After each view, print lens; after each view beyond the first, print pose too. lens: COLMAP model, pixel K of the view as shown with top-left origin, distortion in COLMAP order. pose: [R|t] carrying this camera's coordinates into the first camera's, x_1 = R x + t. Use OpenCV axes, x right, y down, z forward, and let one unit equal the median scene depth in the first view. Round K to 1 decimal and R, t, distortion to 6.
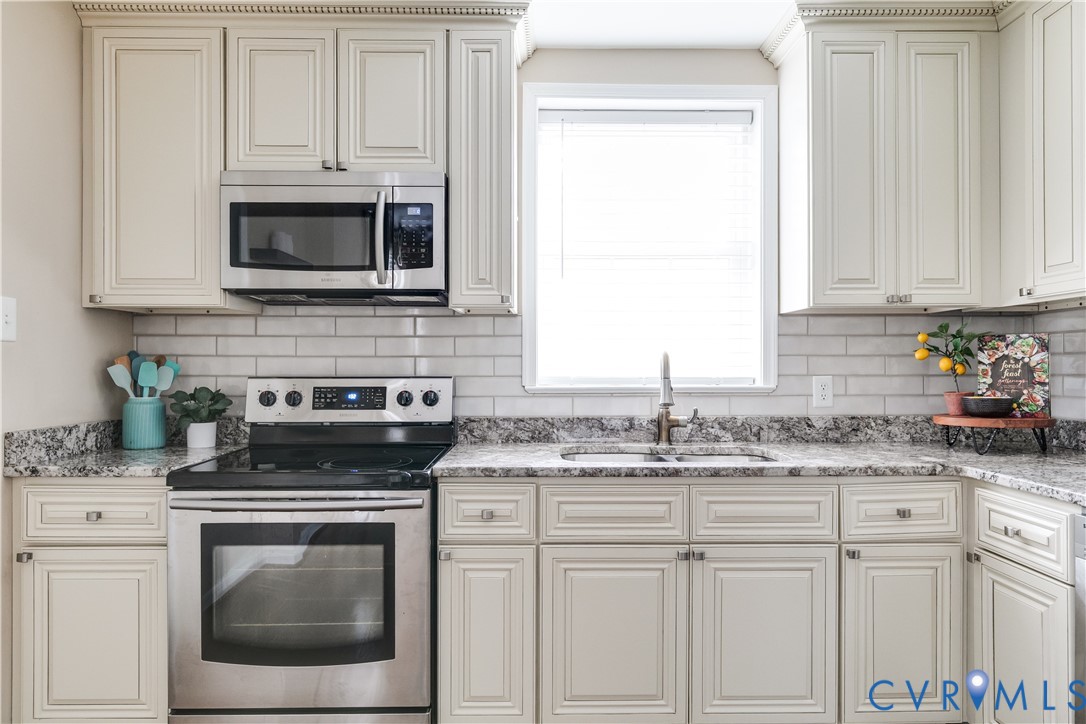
lens RADIAL K [[719.0, 0, 543.4], [0, 719.0, 365.1], [0, 0, 1]] dist [0.002217, -0.004142]
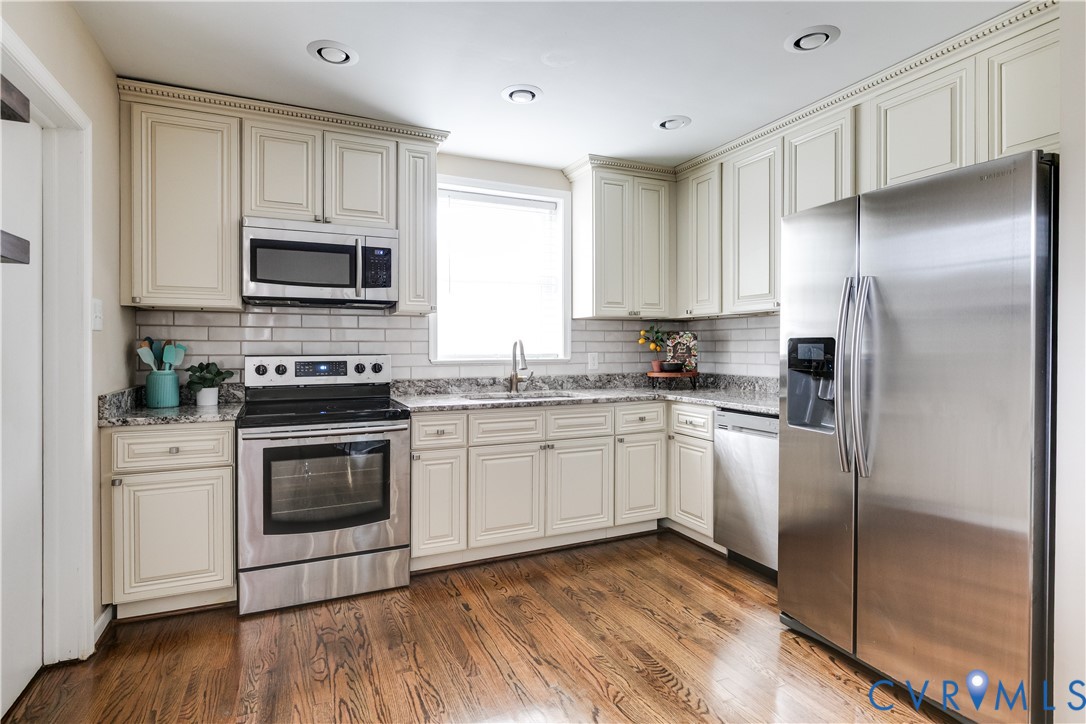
lens RADIAL K [[570.9, 0, 544.3], [0, 570.9, 354.3], [0, 0, 1]] dist [-0.004580, -0.000622]
pose [[0.917454, -0.006552, 0.397788, -0.343847], [0.000353, 0.999877, 0.015654, -0.004002], [-0.397842, -0.014221, 0.917344, -0.326768]]
